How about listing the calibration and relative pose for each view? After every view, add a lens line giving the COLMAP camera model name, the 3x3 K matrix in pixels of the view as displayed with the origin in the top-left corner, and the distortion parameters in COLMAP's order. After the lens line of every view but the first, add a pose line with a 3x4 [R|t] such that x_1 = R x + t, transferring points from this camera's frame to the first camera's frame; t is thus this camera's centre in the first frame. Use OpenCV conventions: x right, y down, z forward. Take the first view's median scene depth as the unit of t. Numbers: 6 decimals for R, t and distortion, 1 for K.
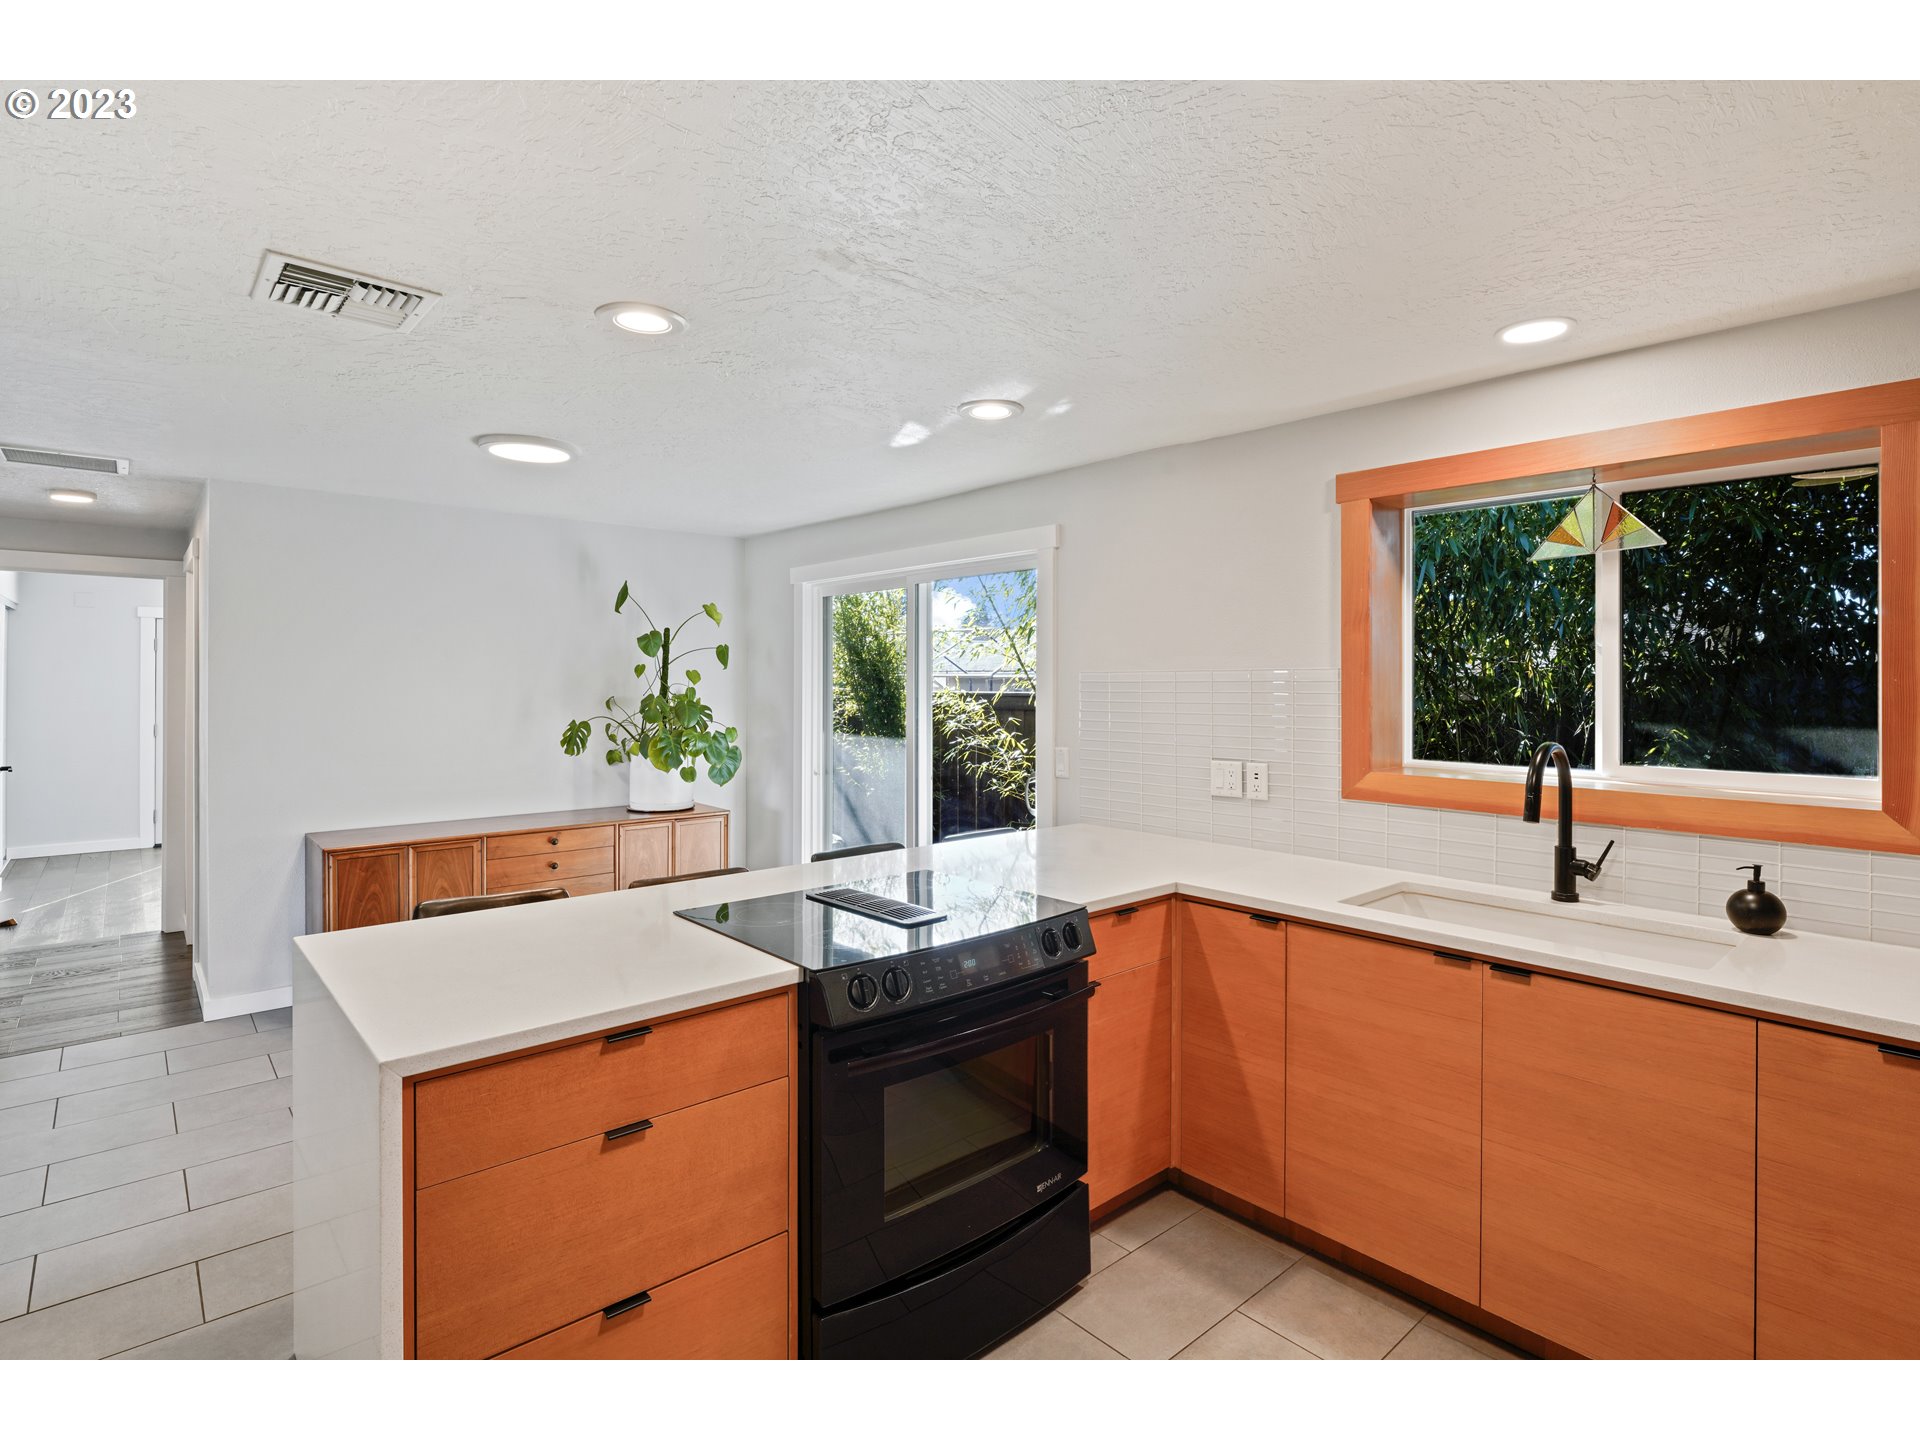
lens RADIAL K [[954.5, 0, 958.5], [0, 954.5, 684.6], [0, 0, 1]] dist [-0.000779, -0.000204]
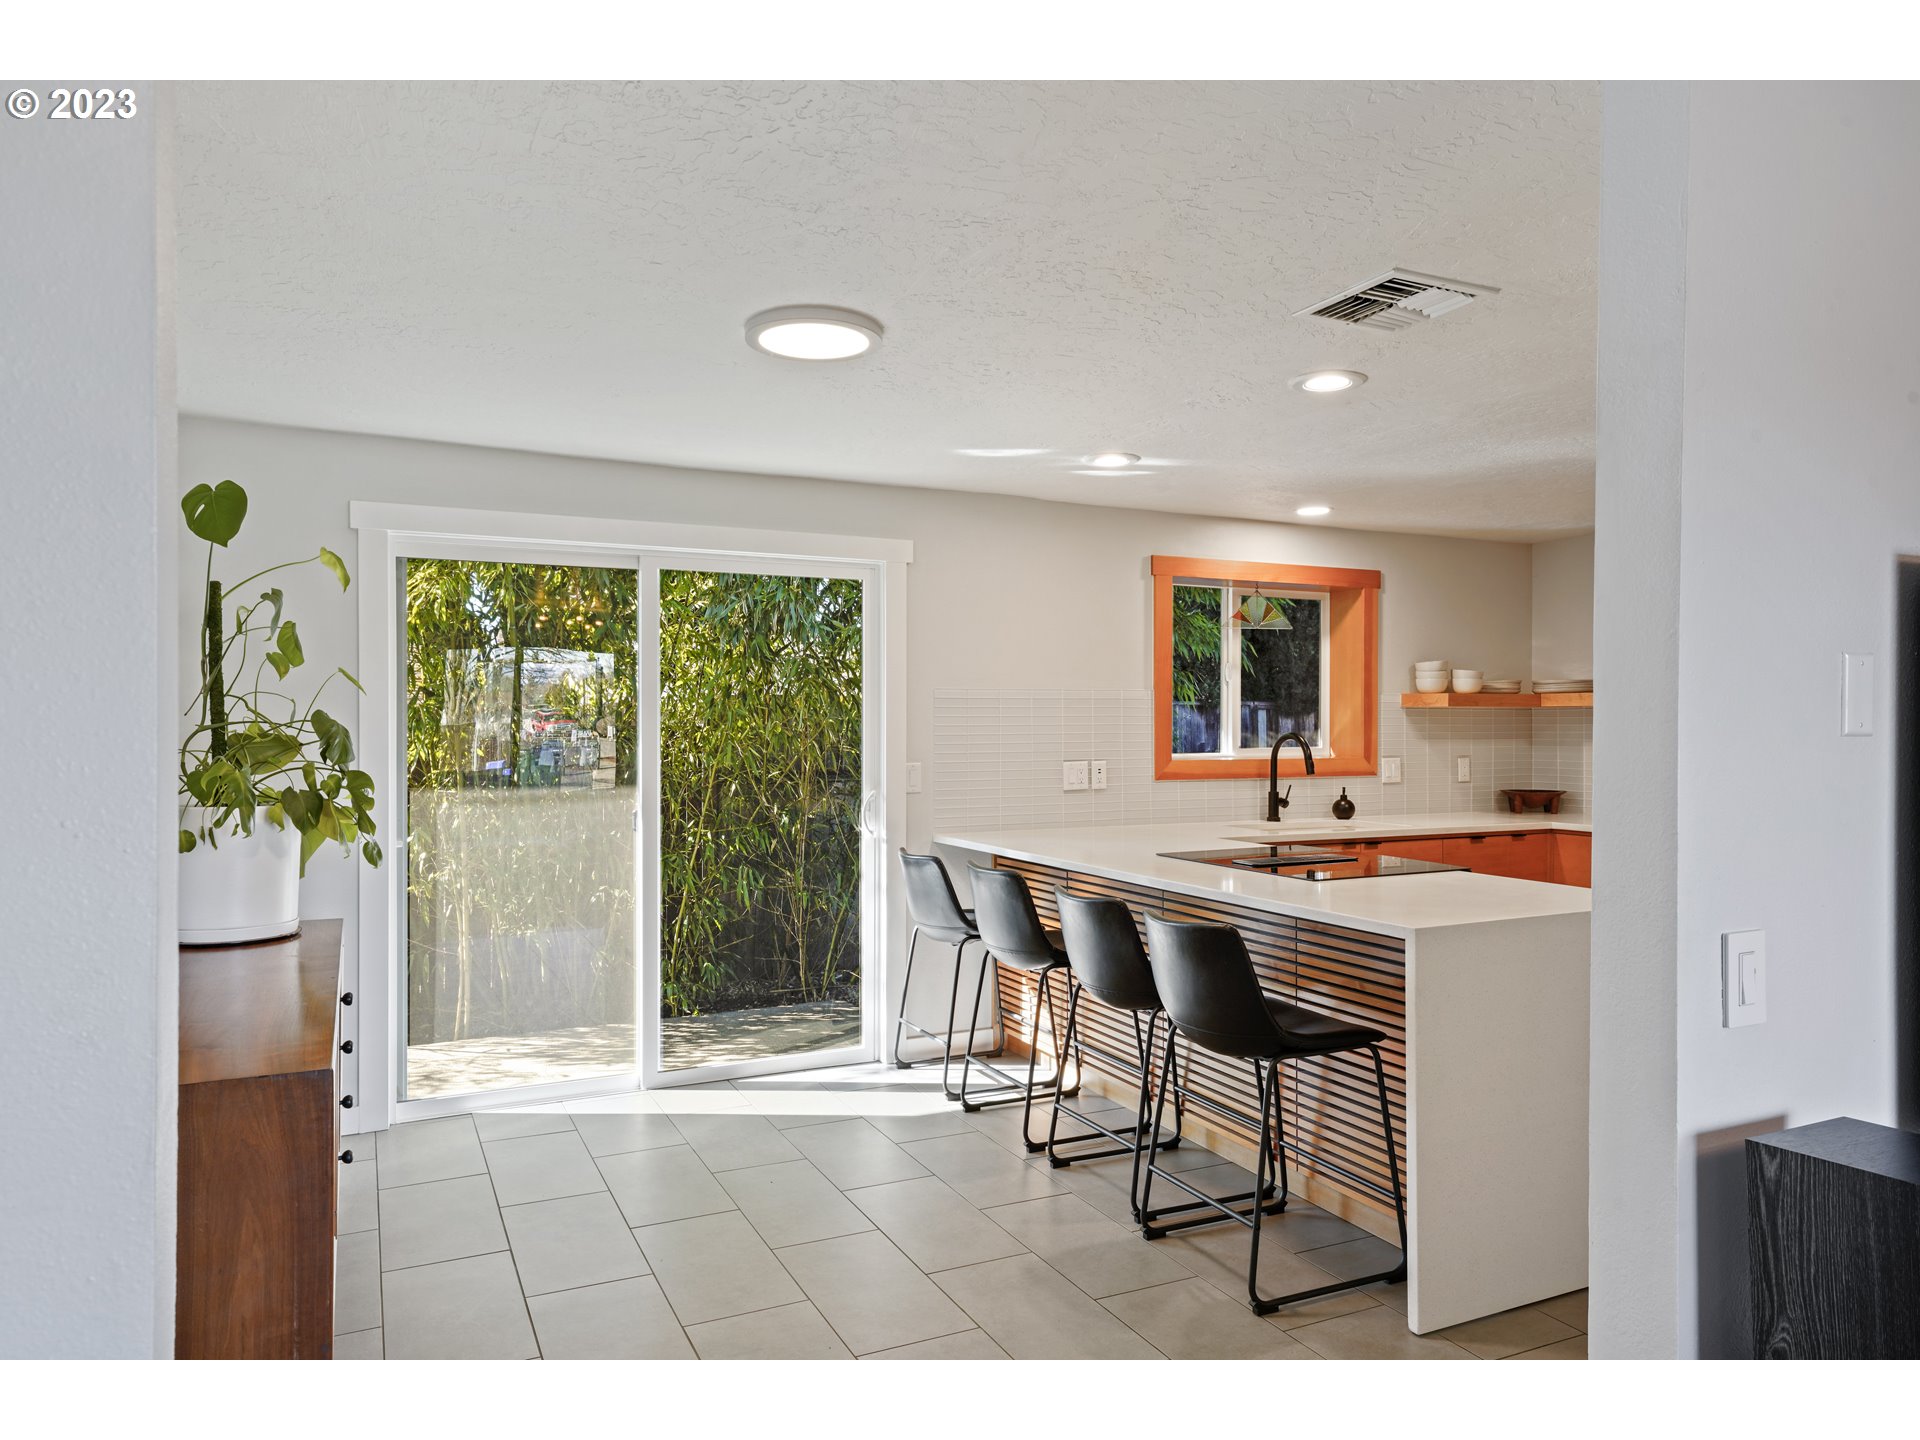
lens RADIAL K [[1252.3, 0, 953.8], [0, 1252.3, 732.3], [0, 0, 1]] dist [0.028957, 0.000129]
pose [[0.270688, -0.009337, 0.962622, -1.506386], [0.003357, 0.999956, 0.008755, 0.029022], [-0.962661, 0.000862, 0.270708, 0.781974]]
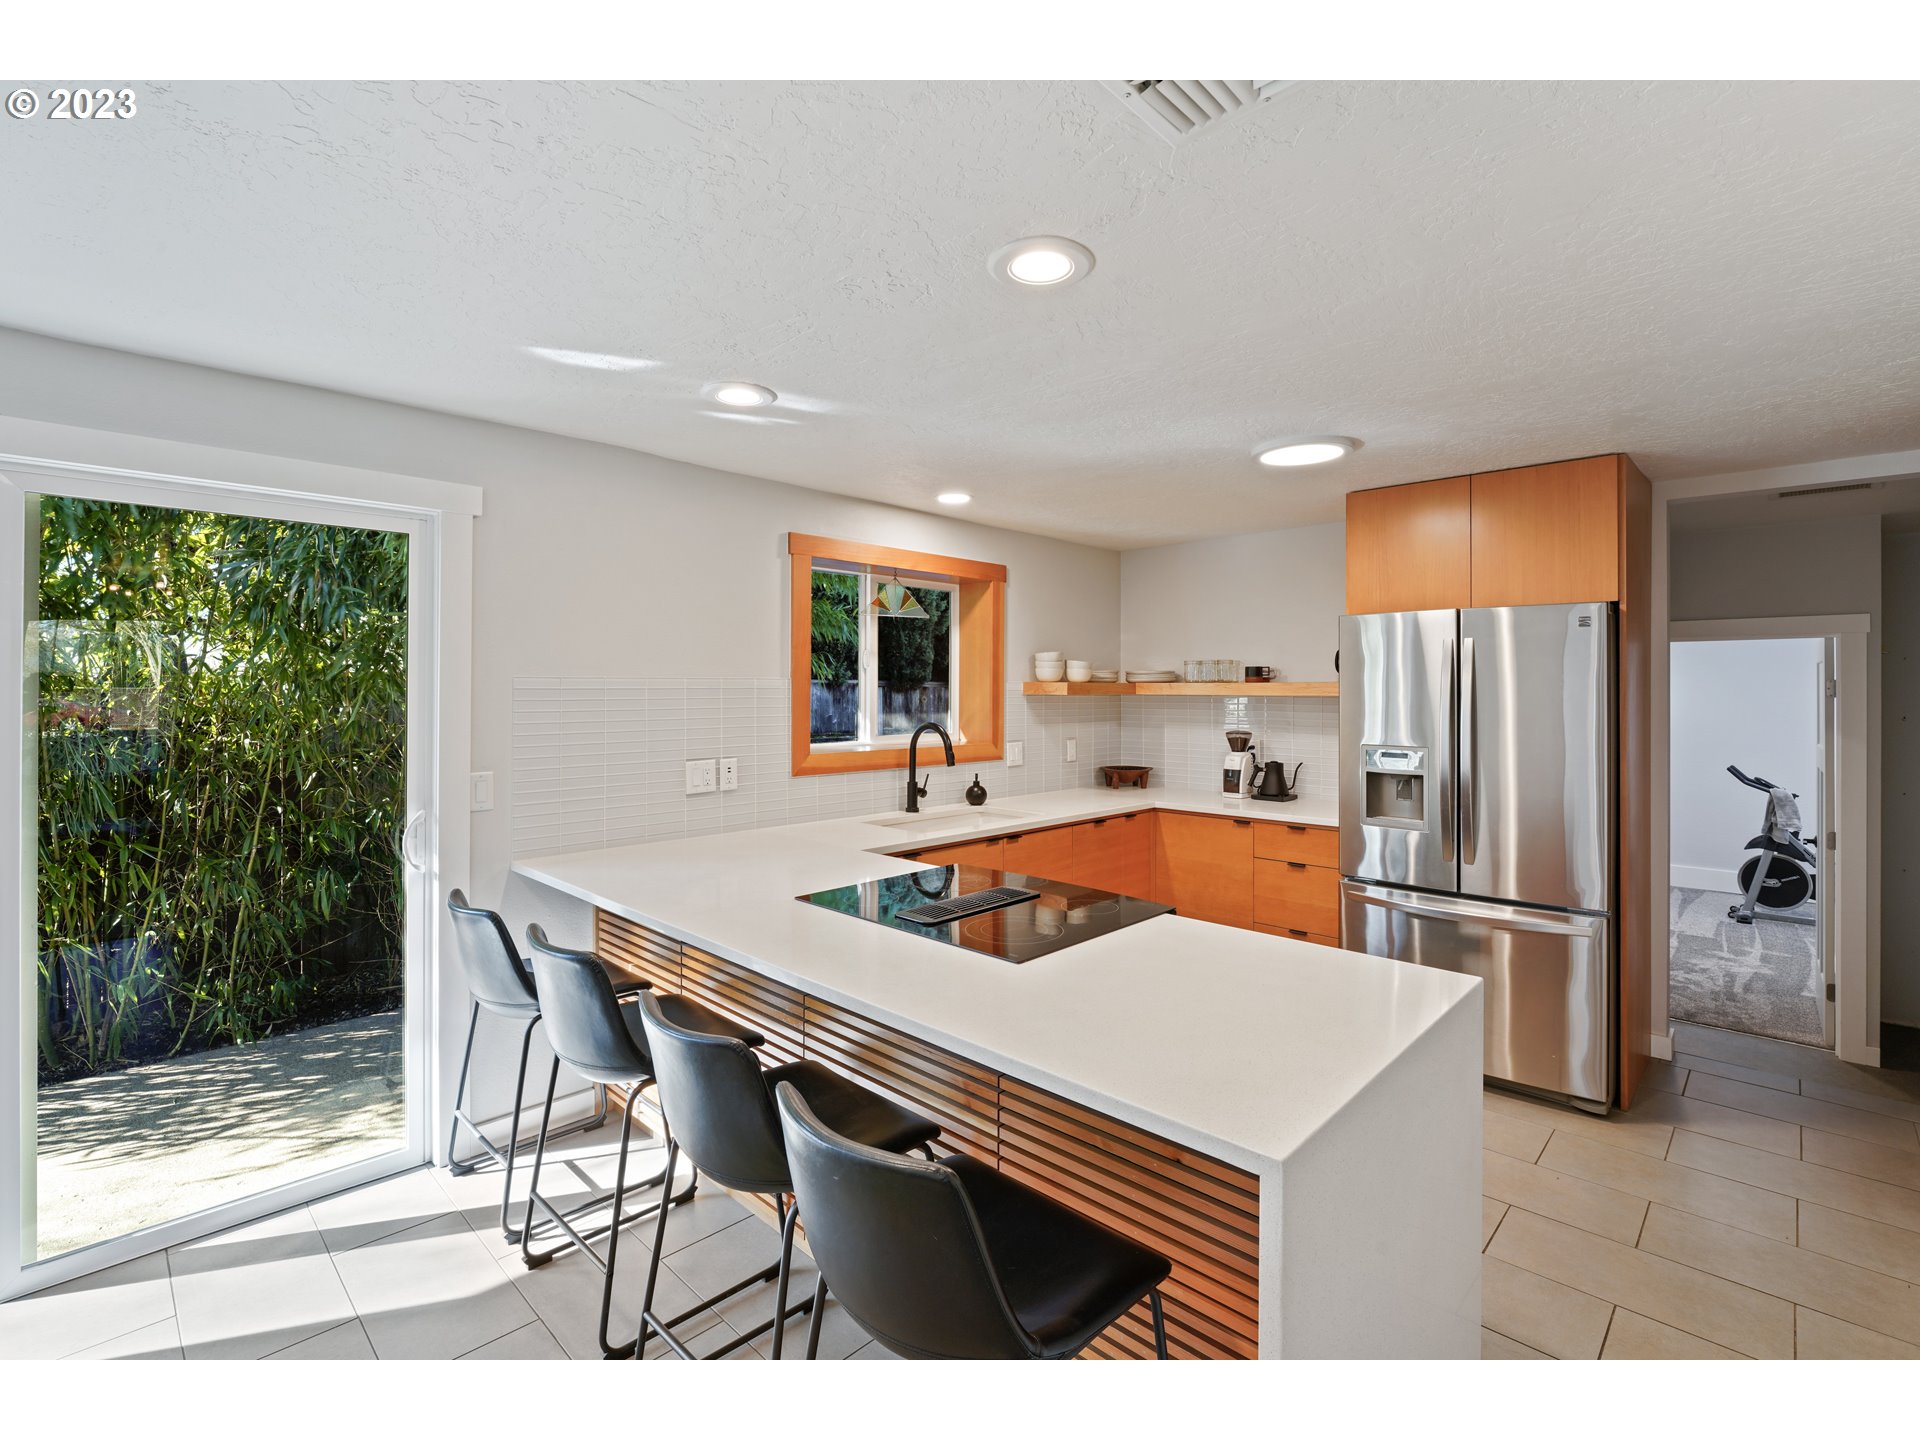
lens RADIAL K [[884.3, 0, 965.5], [0, 884.3, 683.0], [0, 0, 1]] dist [-0.015424, -0.000153]
pose [[-0.082422, 0.003097, 0.996593, -0.842753], [-0.001580, 0.999994, -0.003238, -0.007218], [-0.996596, -0.001841, -0.082417, 0.863432]]
